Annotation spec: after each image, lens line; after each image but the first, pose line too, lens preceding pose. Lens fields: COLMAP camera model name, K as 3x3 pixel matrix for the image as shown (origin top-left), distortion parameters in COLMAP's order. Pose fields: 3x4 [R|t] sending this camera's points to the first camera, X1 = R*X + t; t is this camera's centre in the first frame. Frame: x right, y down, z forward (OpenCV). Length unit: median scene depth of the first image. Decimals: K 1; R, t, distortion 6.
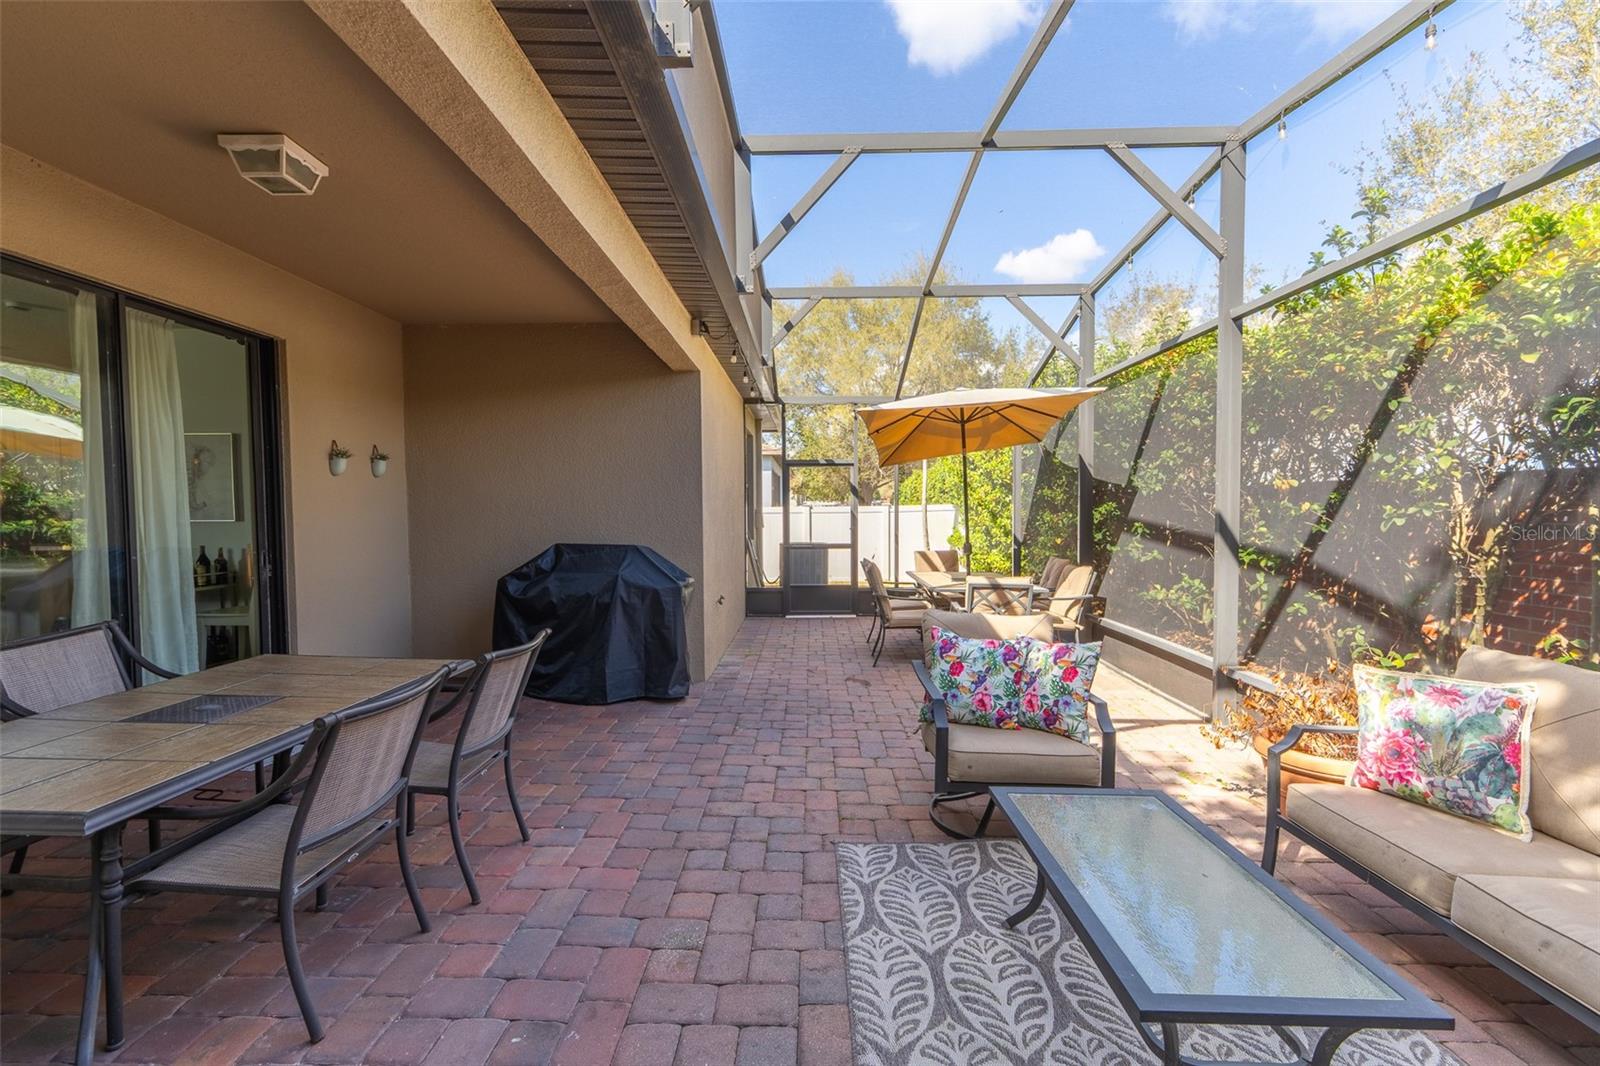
lens RADIAL K [[666.0, 0, 800.0], [0, 666.0, 533.0], [0, 0, 1]] dist [0.000276, 0.000017]
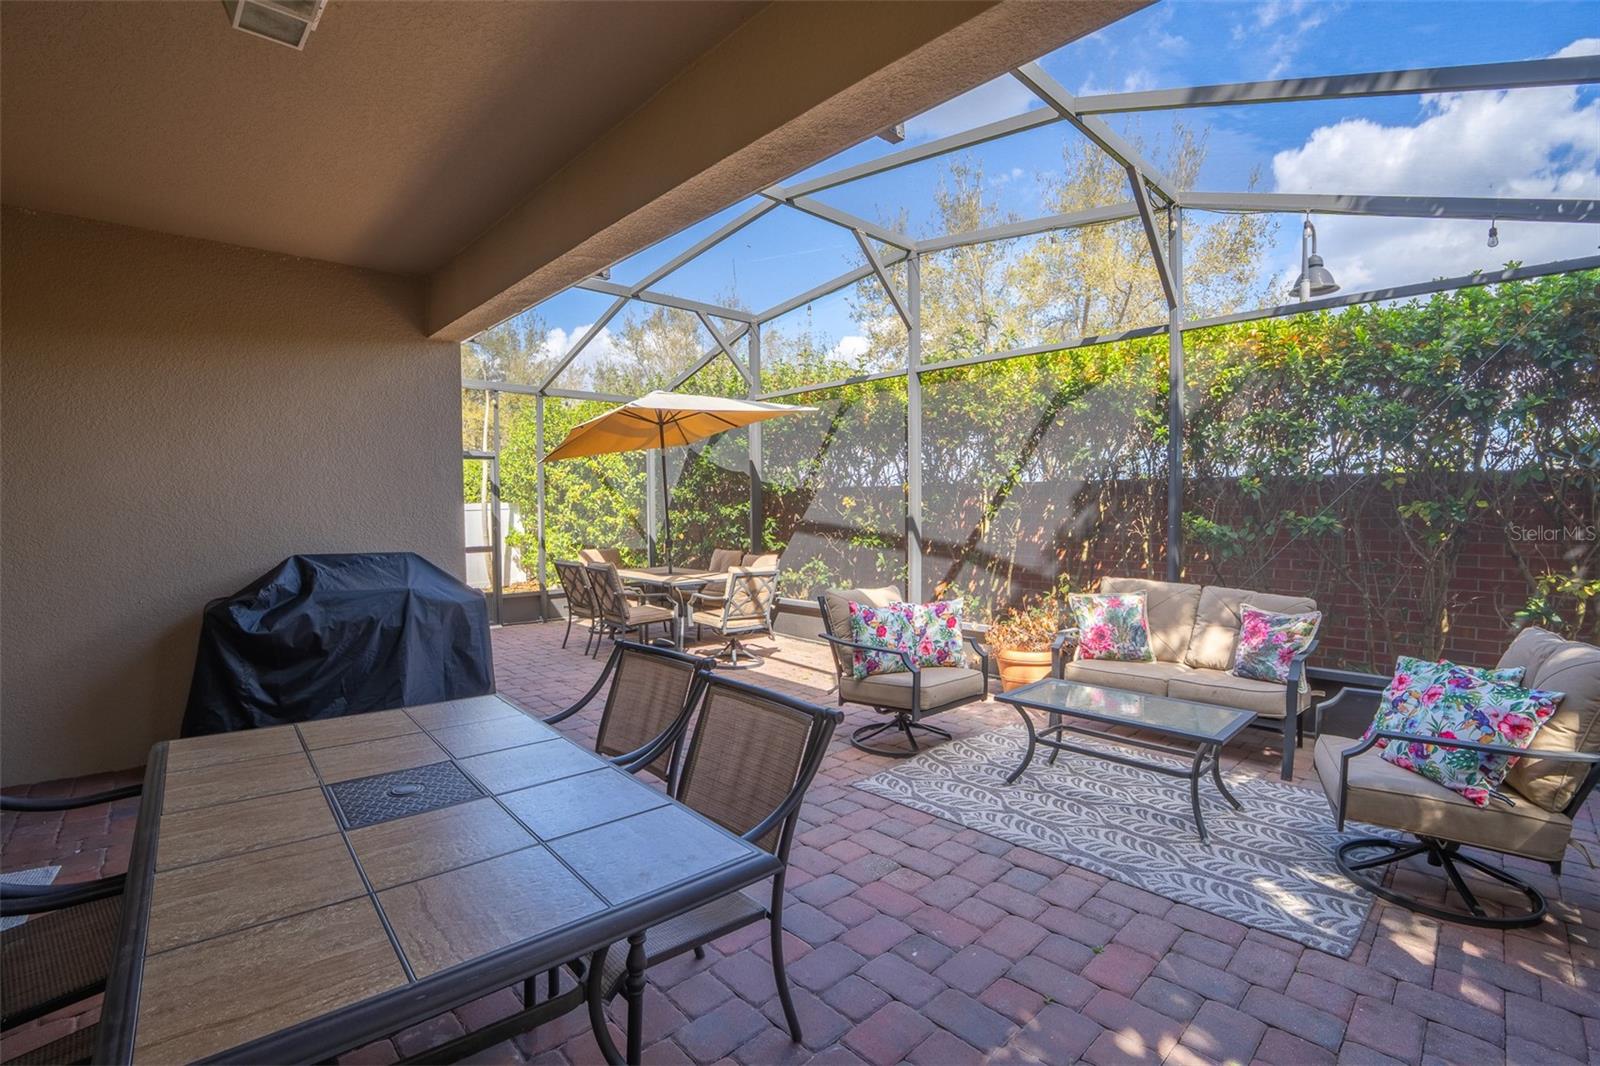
lens RADIAL K [[687.1, 0, 800.0], [0, 687.1, 533.0], [0, 0, 1]] dist [-0.087504, -0.000022]
pose [[0.731963, -0.029548, 0.680703, -0.761156], [0.030088, 0.999486, 0.011031, -0.001886], [-0.680679, 0.012407, 0.732476, 0.151675]]
